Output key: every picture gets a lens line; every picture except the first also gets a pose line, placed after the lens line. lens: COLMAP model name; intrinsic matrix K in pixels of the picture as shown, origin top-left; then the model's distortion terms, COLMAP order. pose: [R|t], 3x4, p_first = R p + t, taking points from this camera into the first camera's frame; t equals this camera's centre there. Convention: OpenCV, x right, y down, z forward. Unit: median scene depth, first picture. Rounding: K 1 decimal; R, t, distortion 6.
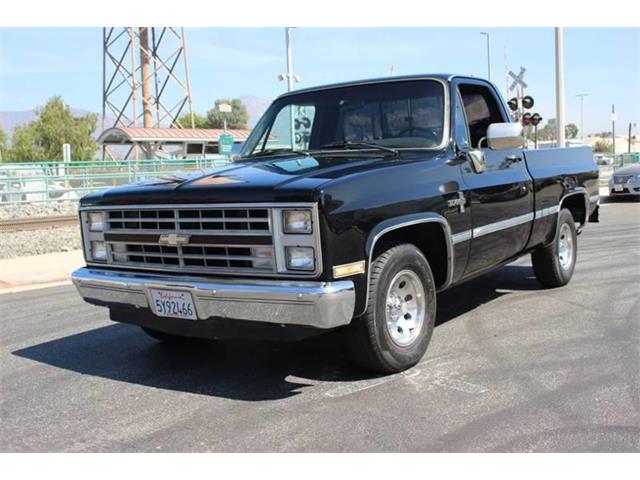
lens RADIAL K [[713.4, 0, 320.0], [0, 713.4, 240.0], [0, 0, 1]] dist [-0.069849, -0.008905]
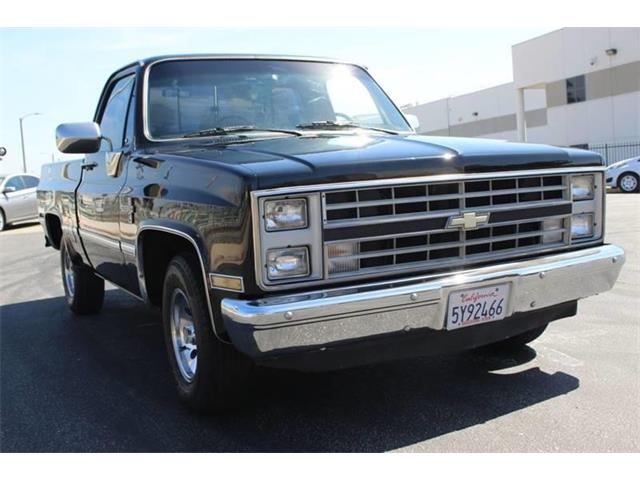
lens RADIAL K [[858.0, 0, 319.8], [0, 858.0, 254.0], [0, 0, 1]] dist [-0.435954, -0.001378]
pose [[0.433139, -0.089186, 0.896904, -1.056717], [0.116252, 0.992309, 0.042532, -0.022010], [-0.893799, 0.085845, 0.440175, 0.737759]]
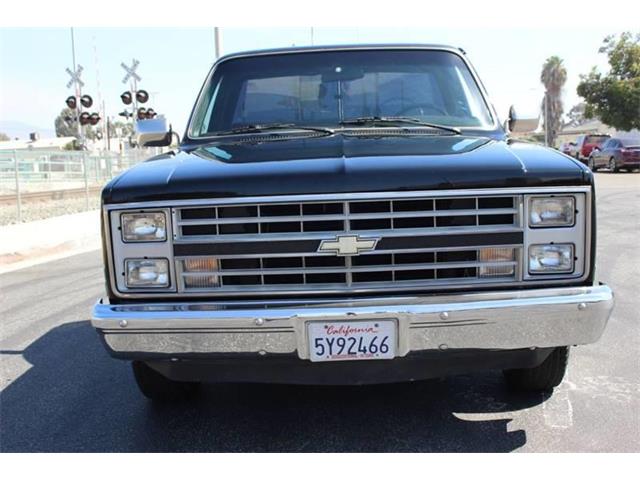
lens RADIAL K [[763.5, 0, 320.0], [0, 763.5, 240.0], [0, 0, 1]] dist [-0.196237, 0.002725]
pose [[0.834153, -0.048245, 0.549419, -0.614028], [0.051568, 0.998625, 0.009397, -0.013924], [-0.549117, 0.020494, 0.835494, 0.400663]]
